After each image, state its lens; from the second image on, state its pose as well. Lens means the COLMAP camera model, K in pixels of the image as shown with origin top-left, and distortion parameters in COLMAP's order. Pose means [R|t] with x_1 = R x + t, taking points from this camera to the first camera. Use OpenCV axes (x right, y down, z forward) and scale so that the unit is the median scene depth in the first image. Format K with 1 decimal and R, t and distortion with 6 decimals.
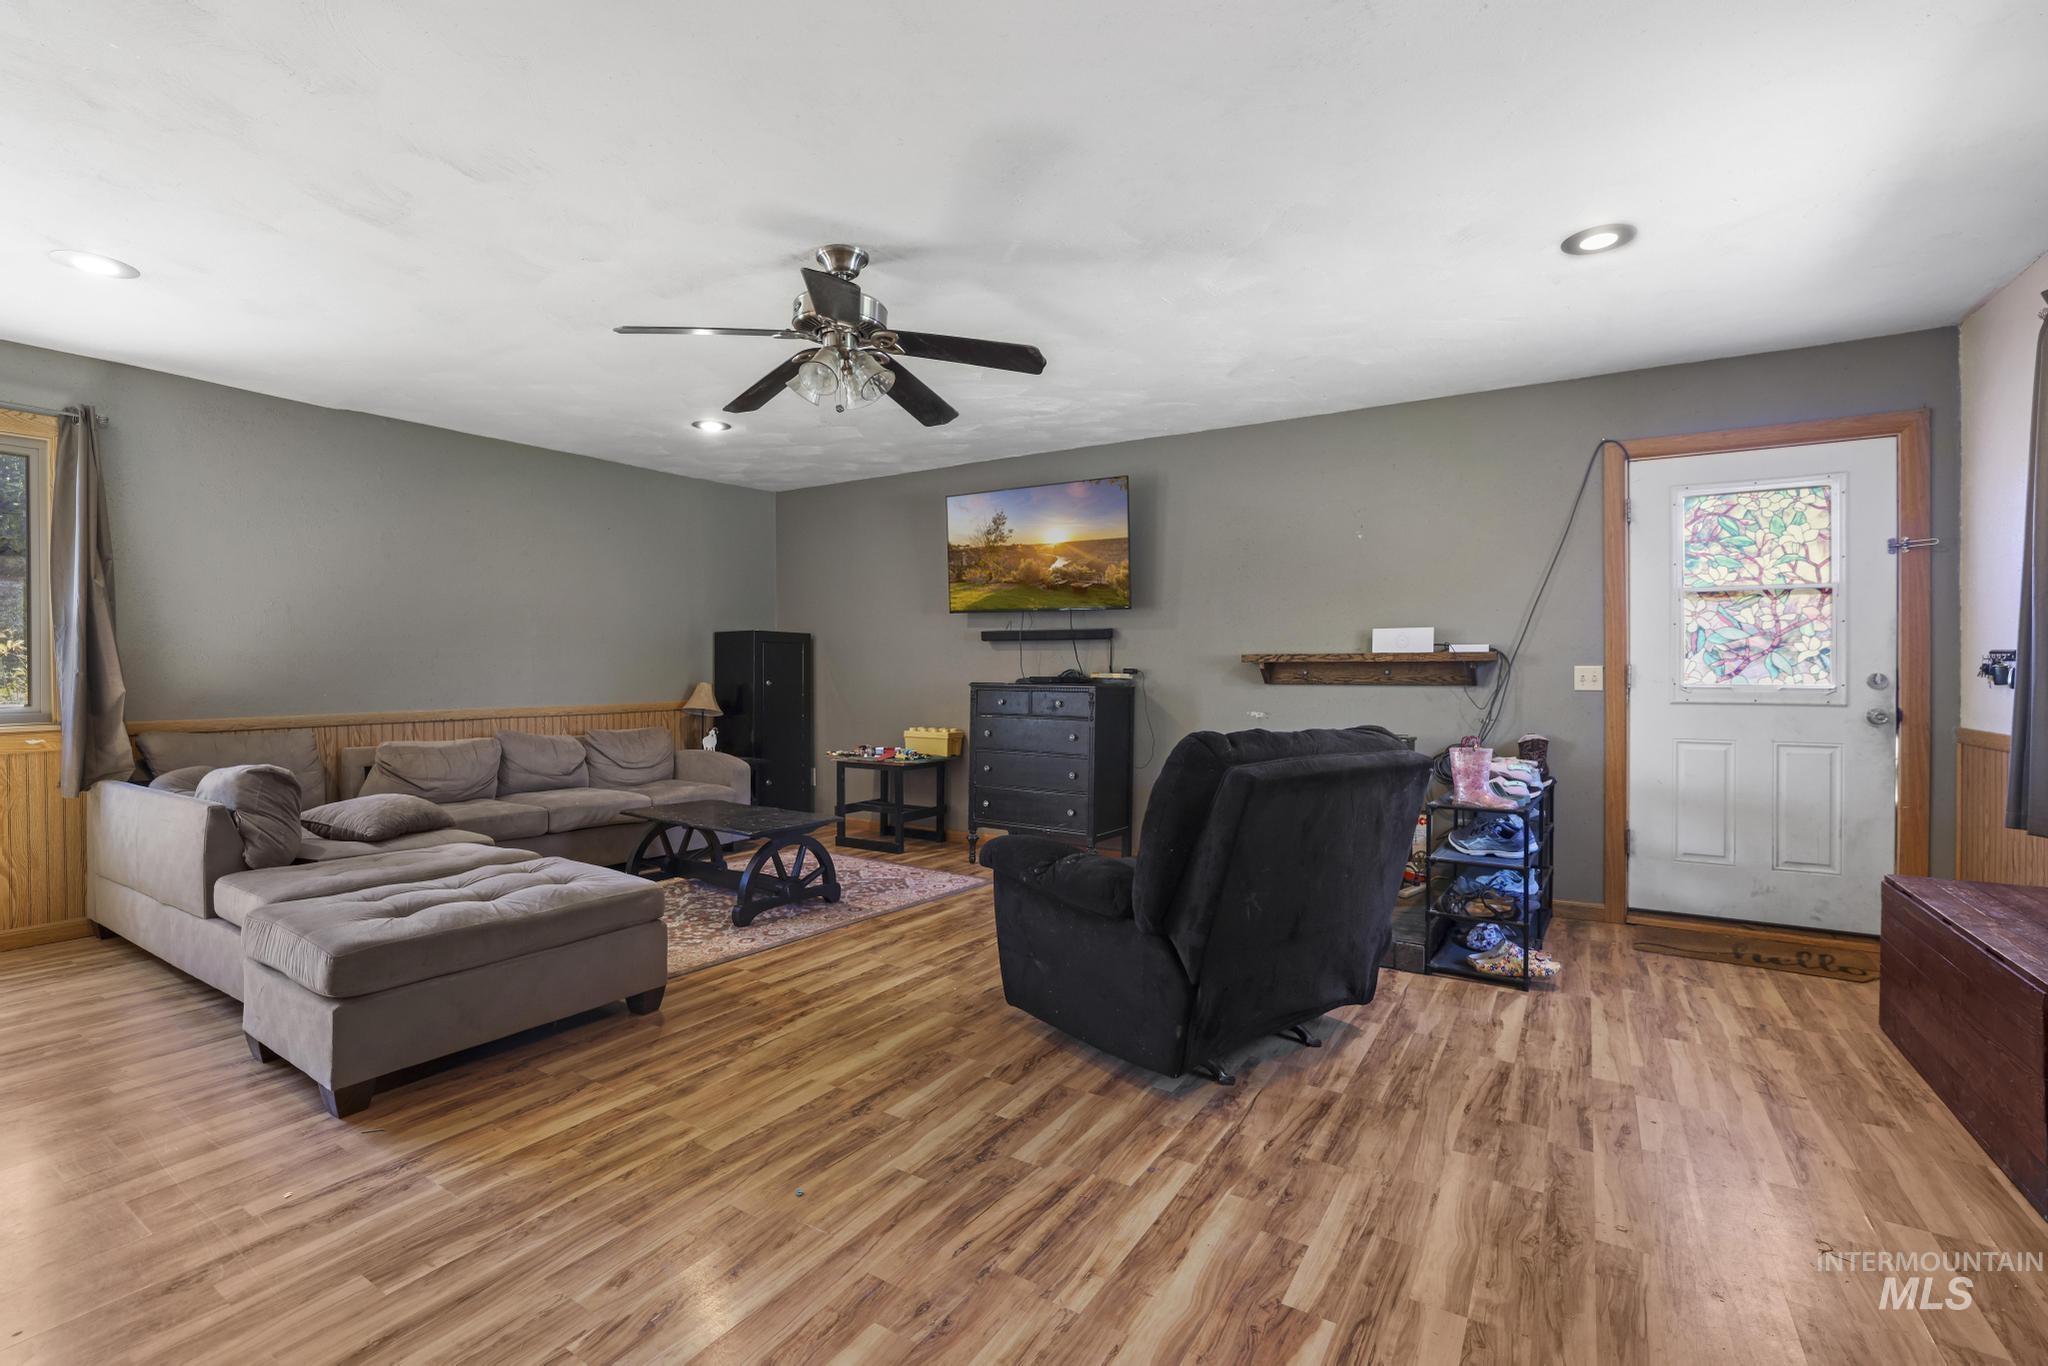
lens RADIAL K [[915.1, 0, 1023.6], [0, 915.1, 675.0], [0, 0, 1]] dist [-0.049295, 0.016903]
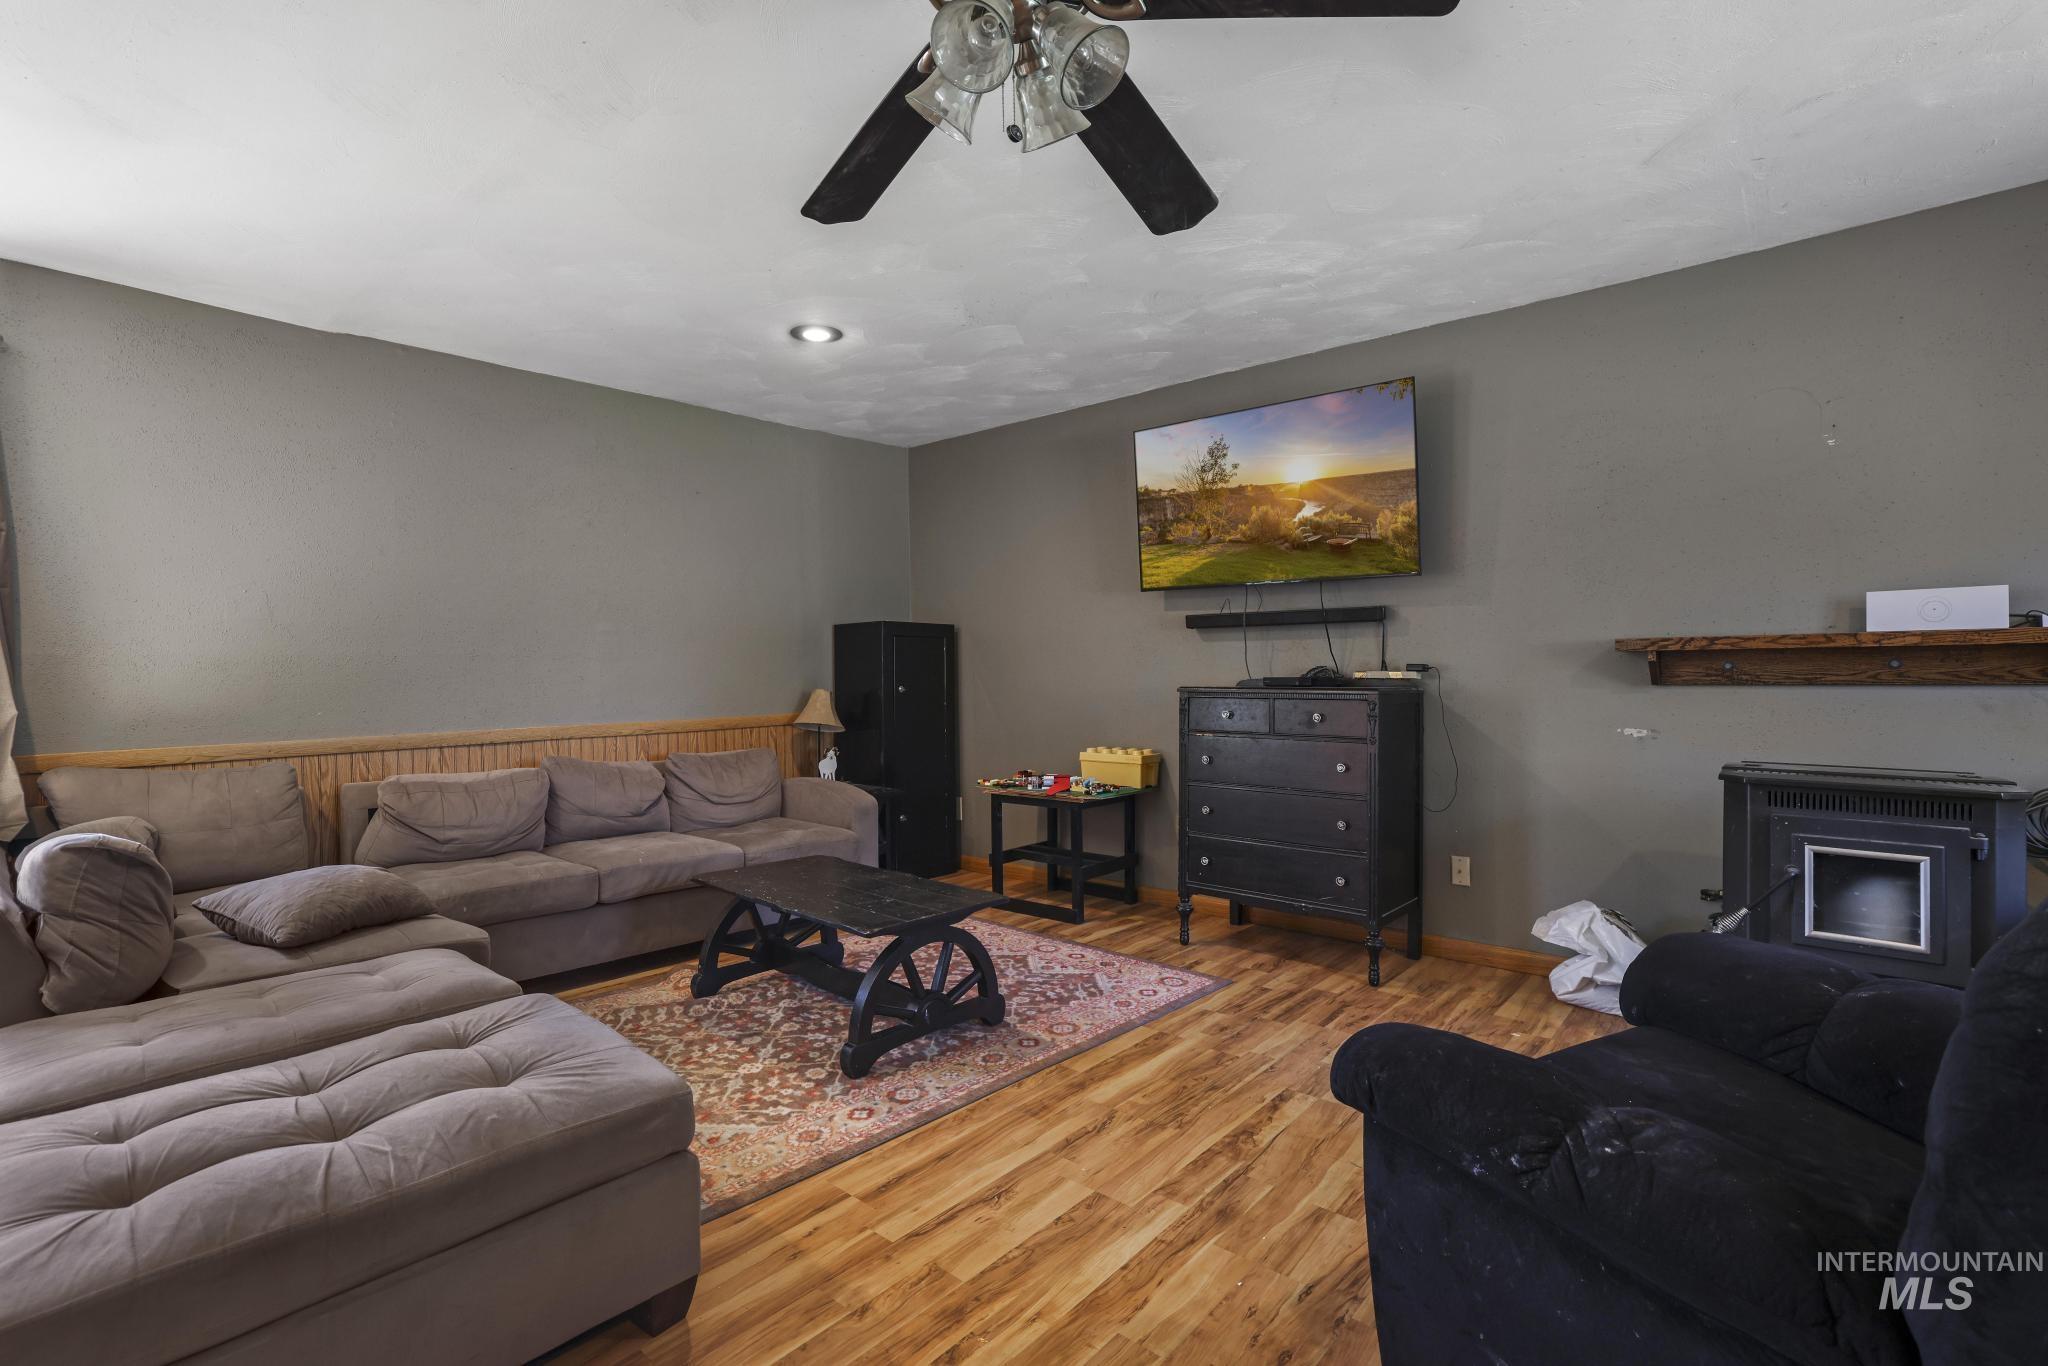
lens RADIAL K [[907.3, 0, 977.0], [0, 907.3, 675.4], [0, 0, 1]] dist [-0.044181, 0.015911]
pose [[0.979895, -0.011289, -0.199193, -0.076592], [0.011427, 0.999935, -0.000454, -0.002061], [0.199185, -0.001832, 0.979960, 0.310976]]
